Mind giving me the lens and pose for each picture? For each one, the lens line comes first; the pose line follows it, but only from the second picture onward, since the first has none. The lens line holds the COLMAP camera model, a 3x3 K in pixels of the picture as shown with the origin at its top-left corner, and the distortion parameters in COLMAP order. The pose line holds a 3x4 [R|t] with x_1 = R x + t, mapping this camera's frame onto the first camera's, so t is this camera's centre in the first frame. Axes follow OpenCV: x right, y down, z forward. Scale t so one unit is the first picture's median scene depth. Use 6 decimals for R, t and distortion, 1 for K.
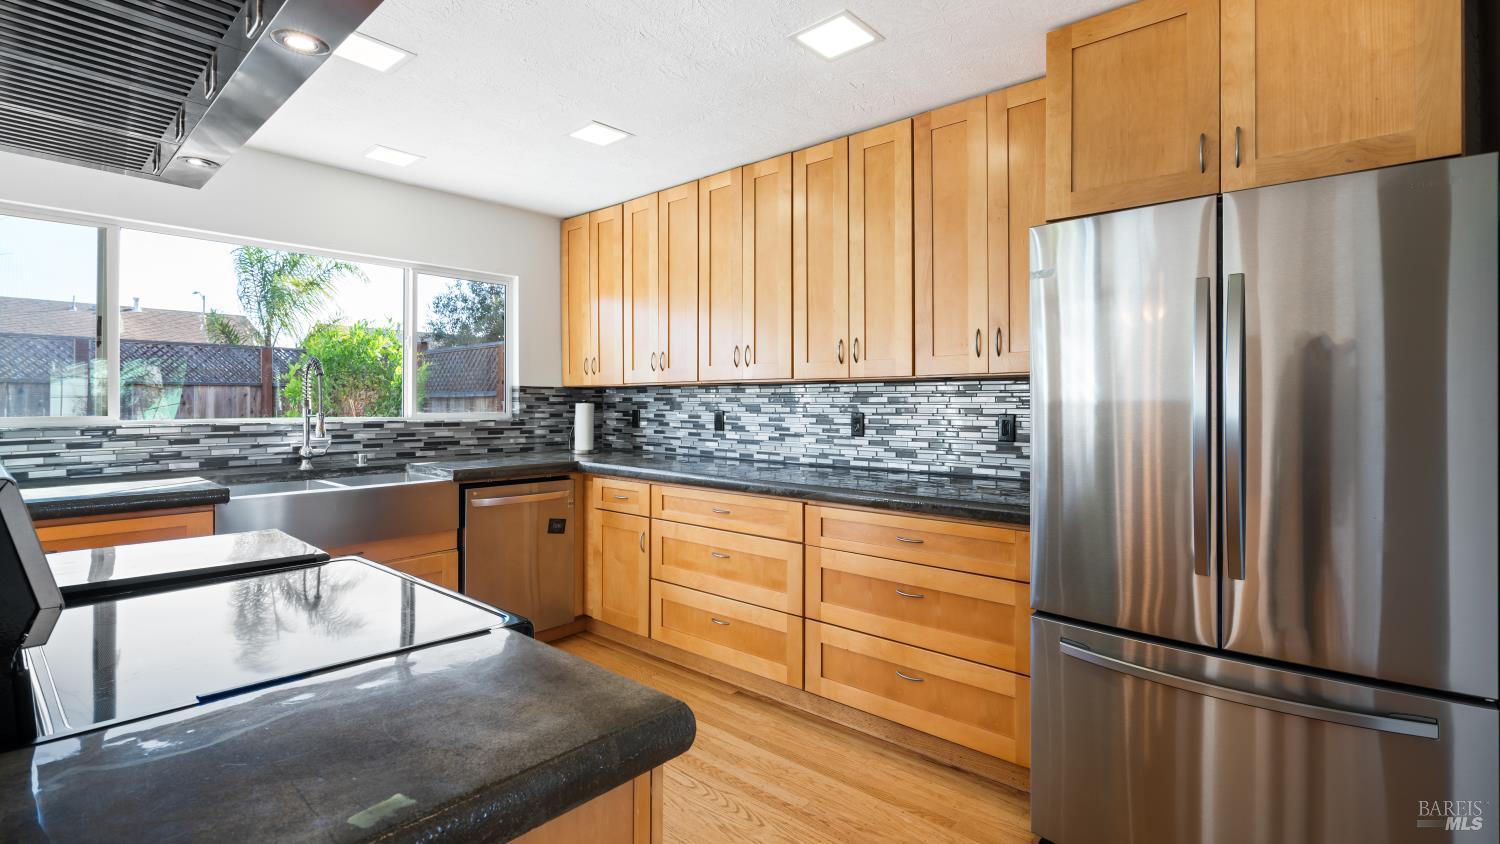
lens RADIAL K [[686.8, 0, 728.7], [0, 686.8, 394.0], [0, 0, 1]] dist [-0.002004, 0.002626]
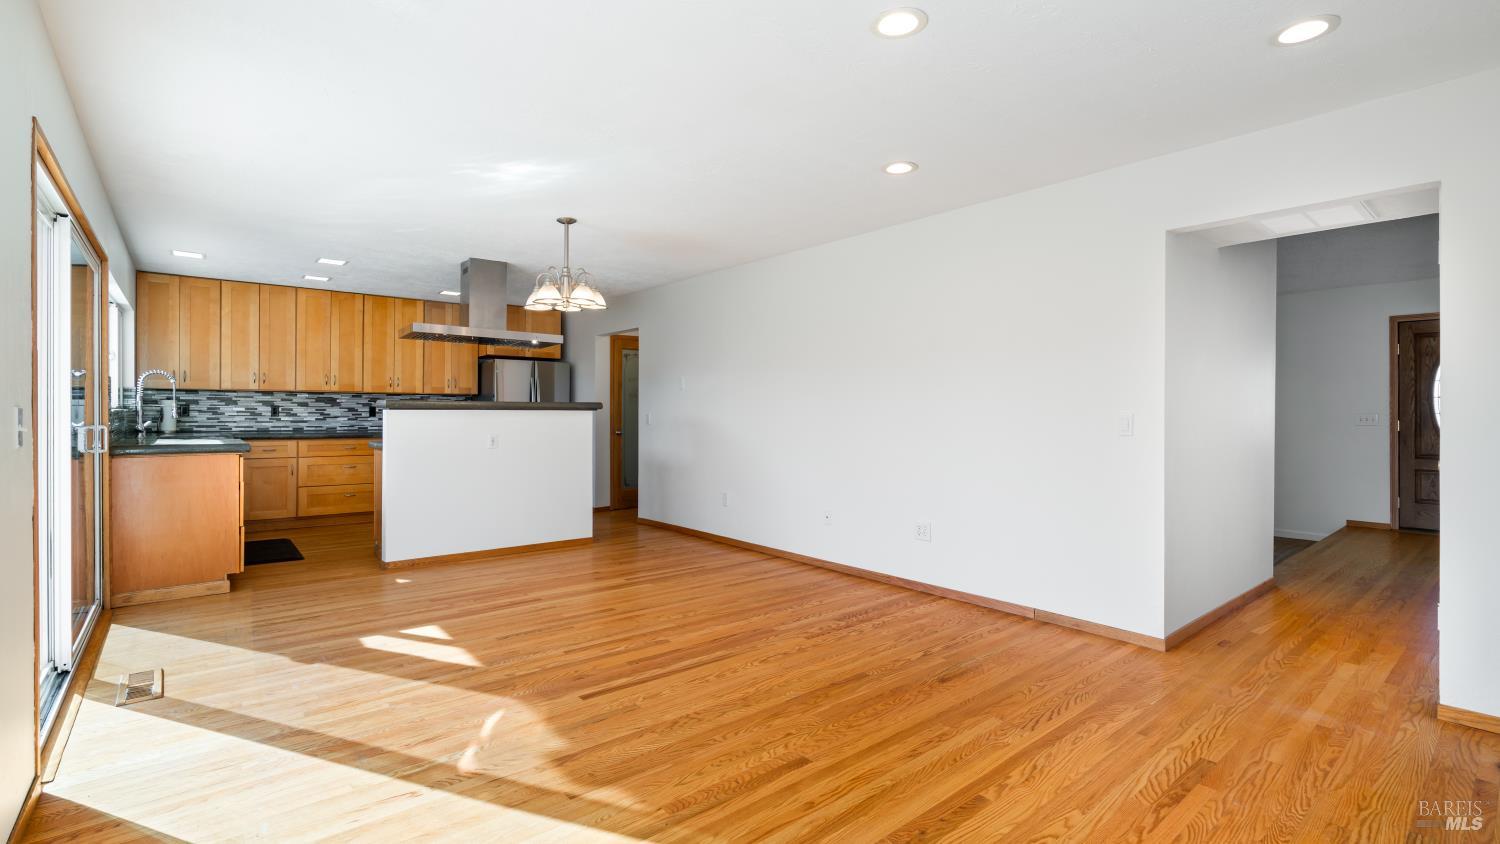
lens RADIAL K [[686.8, 0, 742.0], [0, 686.8, 414.3], [0, 0, 1]] dist [-0.002004, 0.002626]
pose [[0.166716, -0.001203, 0.986004, -1.699632], [-0.017278, 0.999842, 0.004142, 0.019577], [-0.985854, -0.017726, 0.166669, -0.566593]]
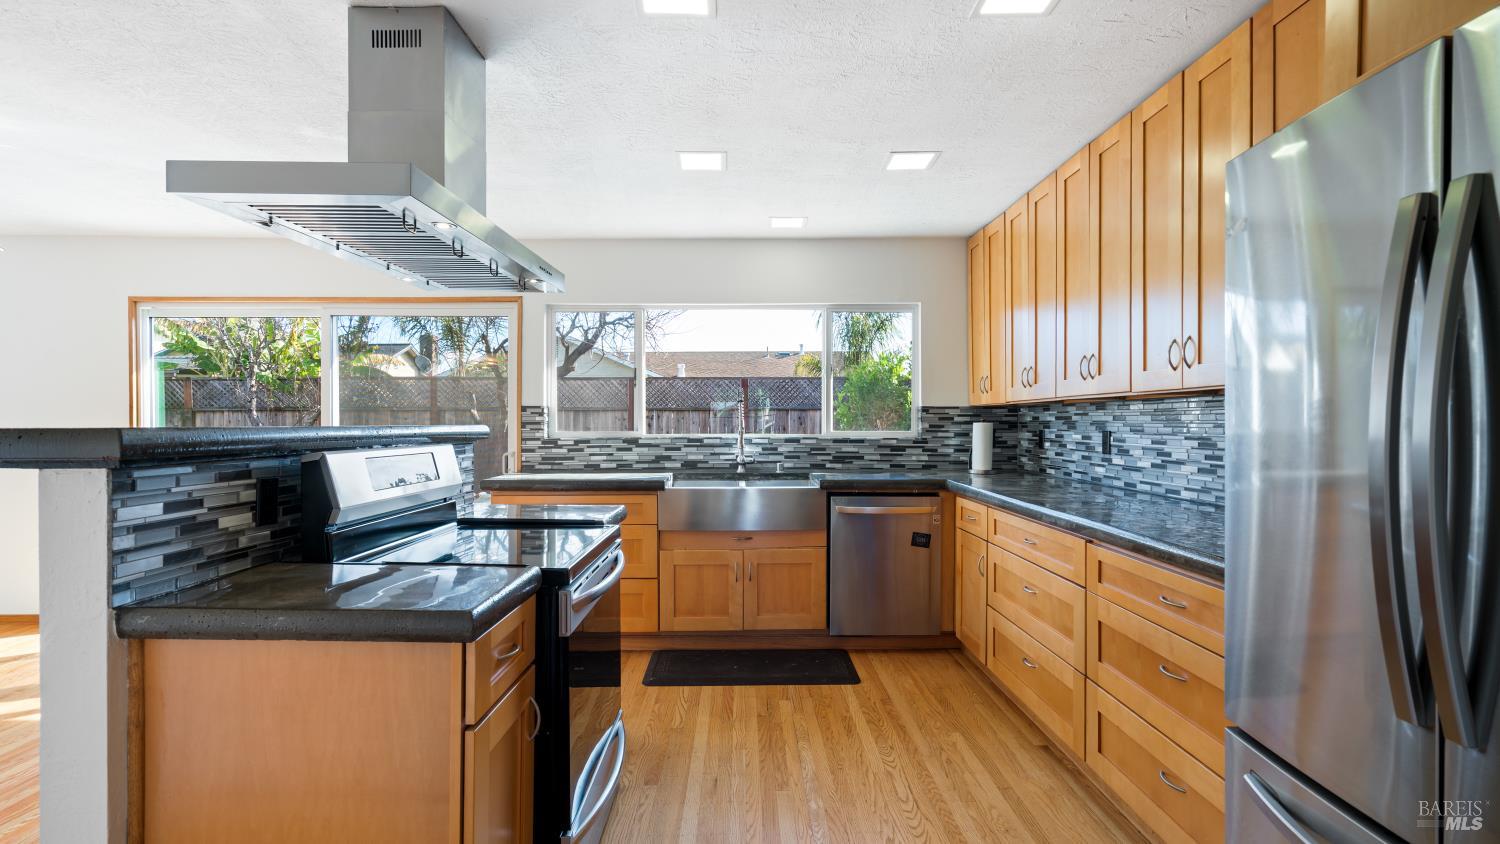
lens RADIAL K [[686.8, 0, 738.8], [0, 686.8, 430.1], [0, 0, 1]] dist [-0.002004, 0.002626]
pose [[0.668624, 0.006006, -0.743576, 0.330527], [0.011460, 0.999765, 0.018379, 0.002470], [0.743512, -0.020810, 0.668399, 0.094863]]
